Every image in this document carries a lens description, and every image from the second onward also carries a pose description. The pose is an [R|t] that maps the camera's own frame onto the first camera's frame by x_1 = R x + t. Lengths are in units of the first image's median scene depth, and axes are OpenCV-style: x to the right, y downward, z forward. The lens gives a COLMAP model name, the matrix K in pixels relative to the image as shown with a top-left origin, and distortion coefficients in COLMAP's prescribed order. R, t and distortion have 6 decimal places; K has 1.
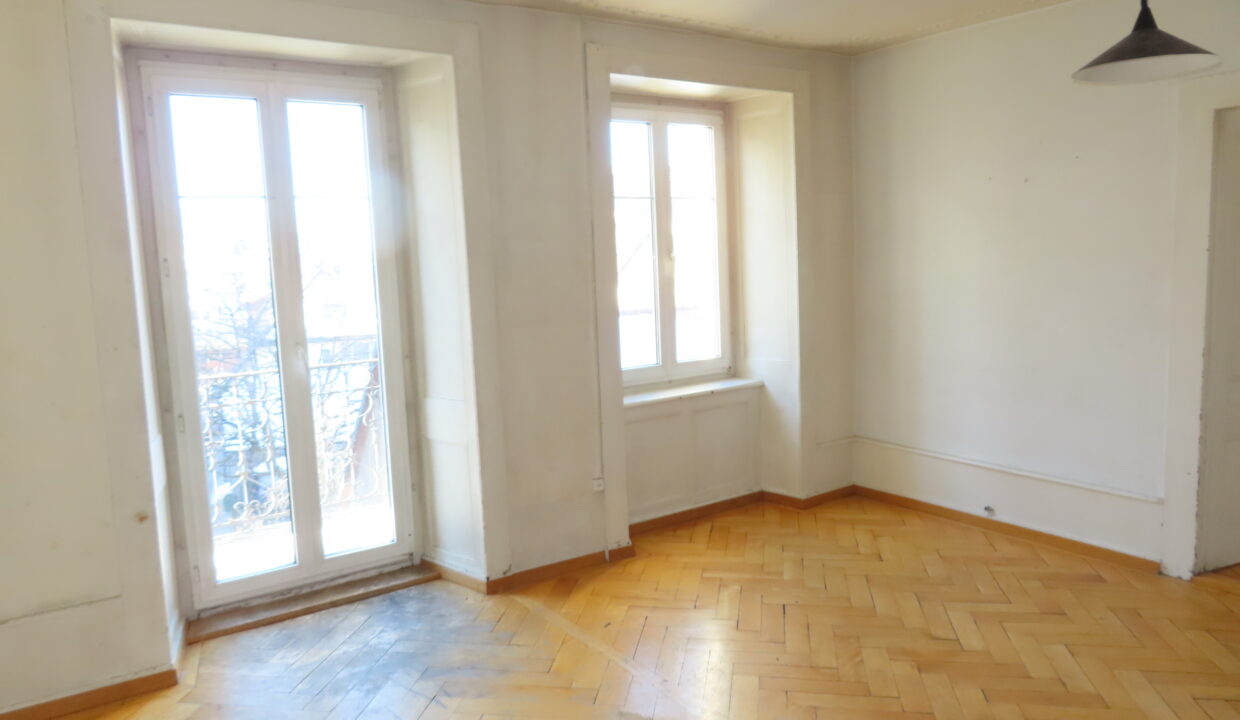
lens RADIAL K [[902.2, 0, 618.4], [0, 902.2, 361.2], [0, 0, 1]] dist [0.013507, -0.004480]
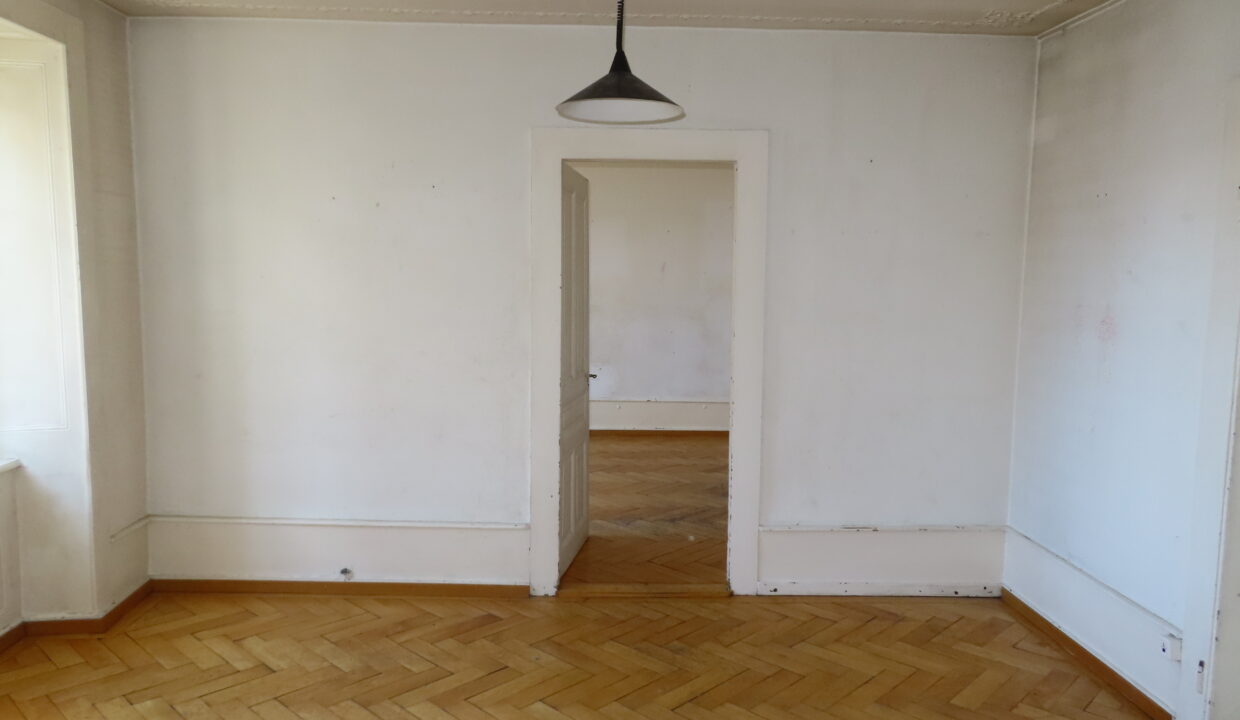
lens RADIAL K [[902.2, 0, 618.8], [0, 902.2, 358.8], [0, 0, 1]] dist [0.013507, -0.004480]
pose [[0.561222, -0.041080, 0.826646, -0.175678], [0.065988, 0.997809, 0.004786, -0.033030], [-0.825031, 0.051862, 0.562703, 0.293923]]
